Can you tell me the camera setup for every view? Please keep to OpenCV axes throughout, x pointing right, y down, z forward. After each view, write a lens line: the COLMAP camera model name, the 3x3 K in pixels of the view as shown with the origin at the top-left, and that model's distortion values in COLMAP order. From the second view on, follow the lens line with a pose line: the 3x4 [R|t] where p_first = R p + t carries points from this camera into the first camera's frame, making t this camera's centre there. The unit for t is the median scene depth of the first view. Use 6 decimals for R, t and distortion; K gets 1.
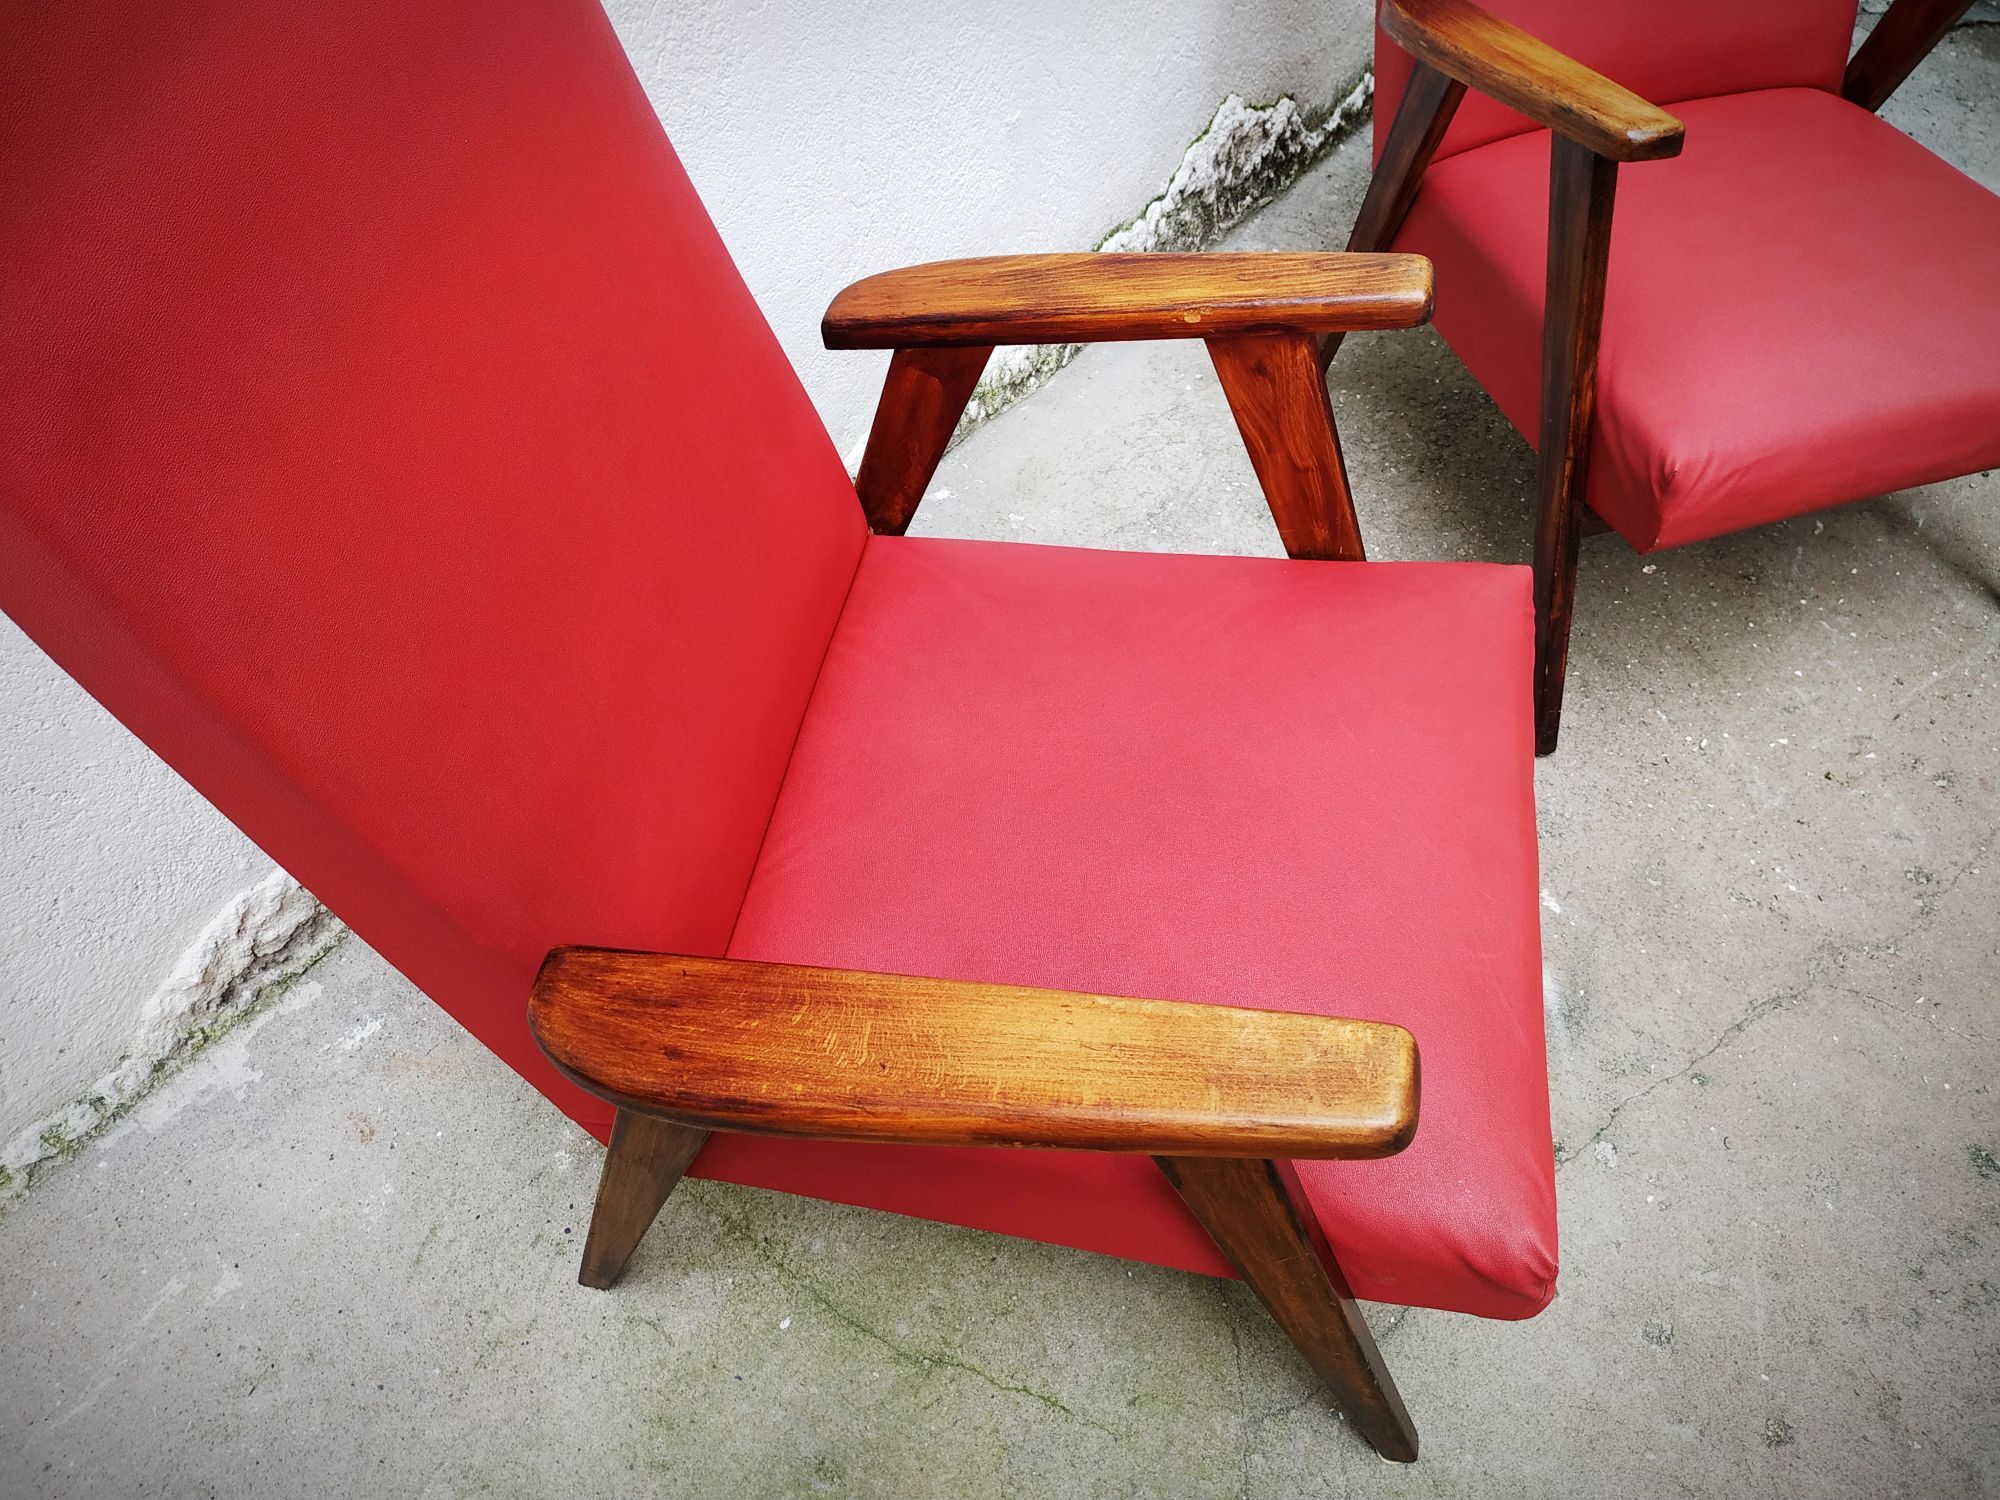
lens RADIAL K [[1464.4, 0, 986.5], [0, 1464.4, 760.4], [0, 0, 1]] dist [0.011670, -0.027734]
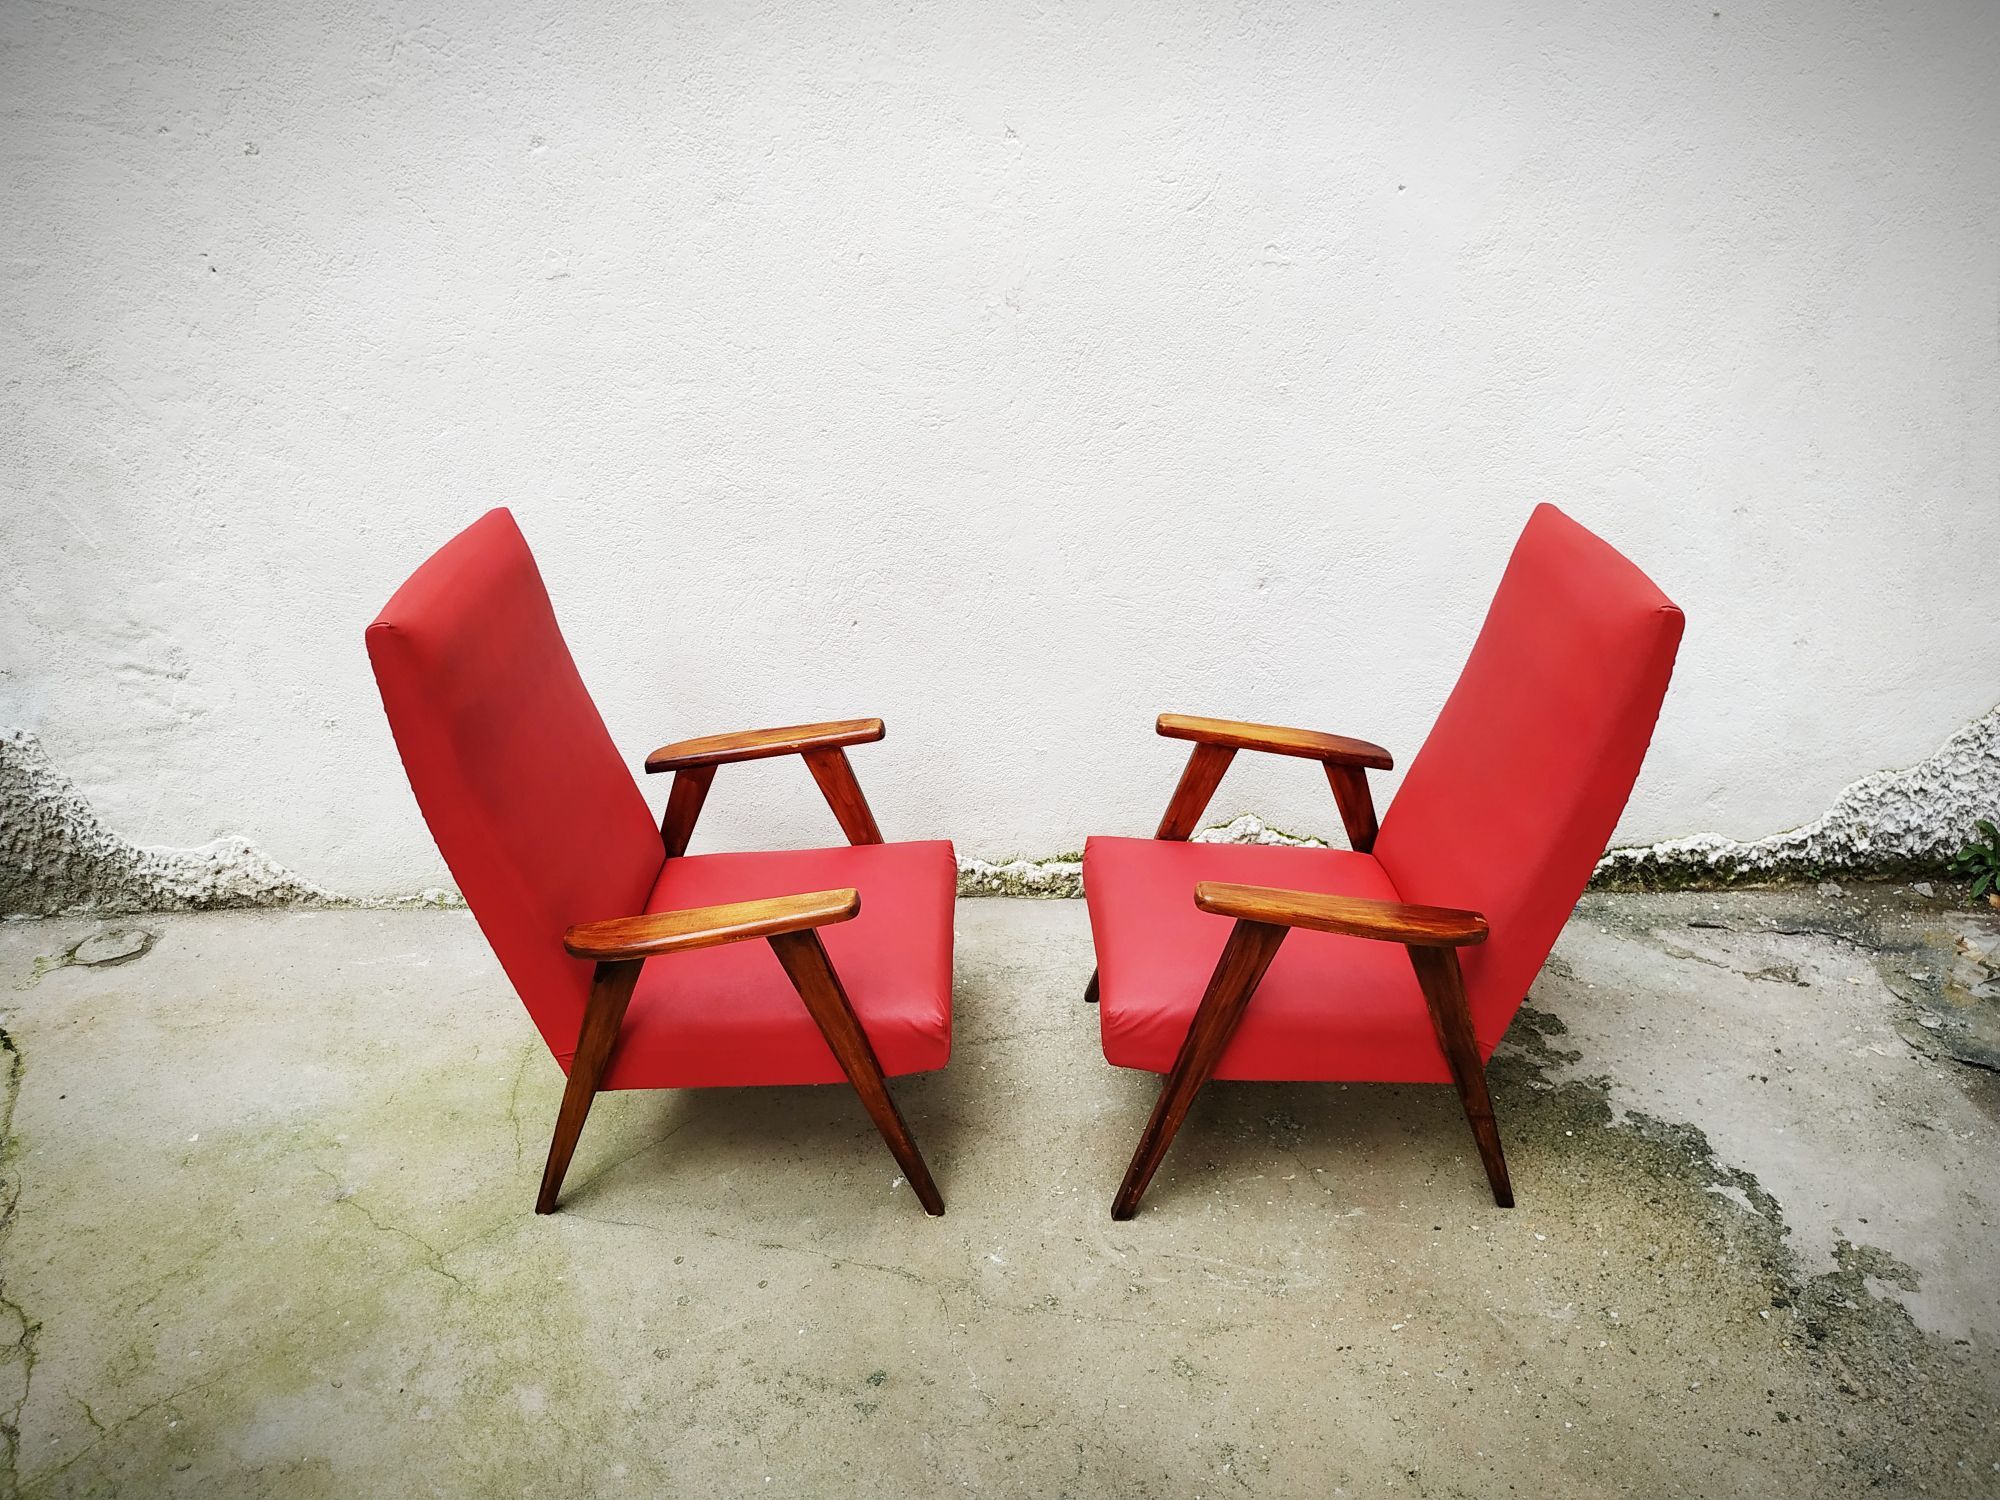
lens RADIAL K [[1464.4, 0, 984.2], [0, 1464.4, 744.8], [0, 0, 1]] dist [0.011670, -0.027734]
pose [[0.649408, 0.355348, -0.672307, 1.527253], [-0.601936, 0.780476, -0.168913, -0.084012], [0.464696, 0.514379, 0.720744, -0.519721]]
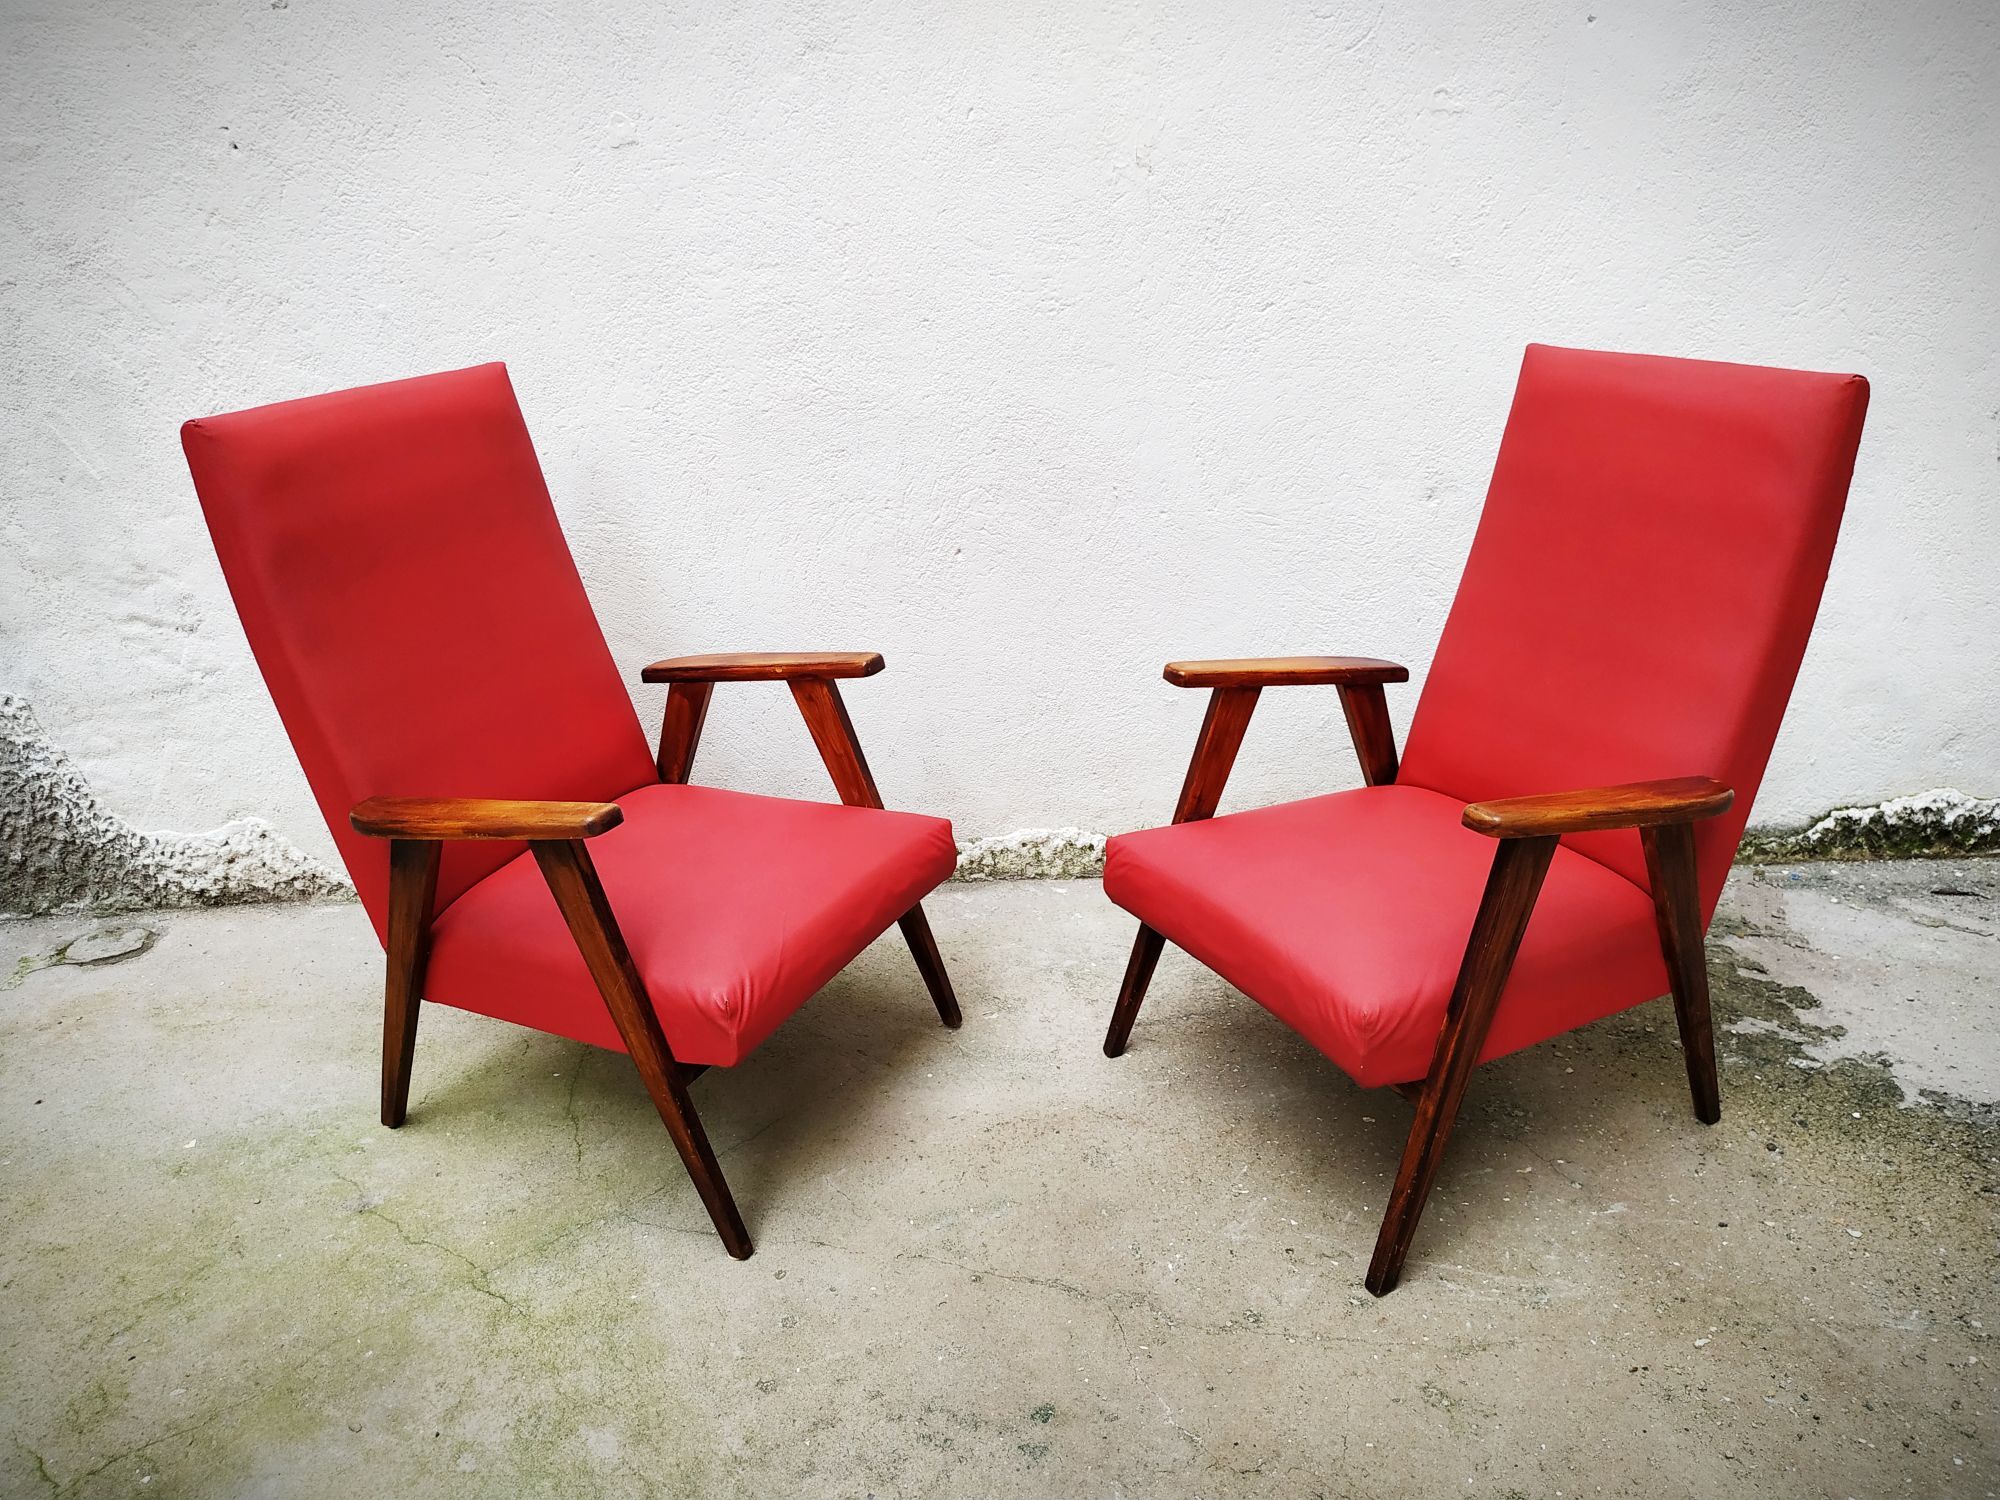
lens RADIAL K [[1464.4, 0, 990.1], [0, 1464.4, 749.2], [0, 0, 1]] dist [0.011670, -0.027734]
pose [[0.643703, 0.298847, -0.704512, 1.306324], [-0.592152, 0.777667, -0.211163, 0.104264], [0.484770, 0.553105, 0.677549, -0.249762]]
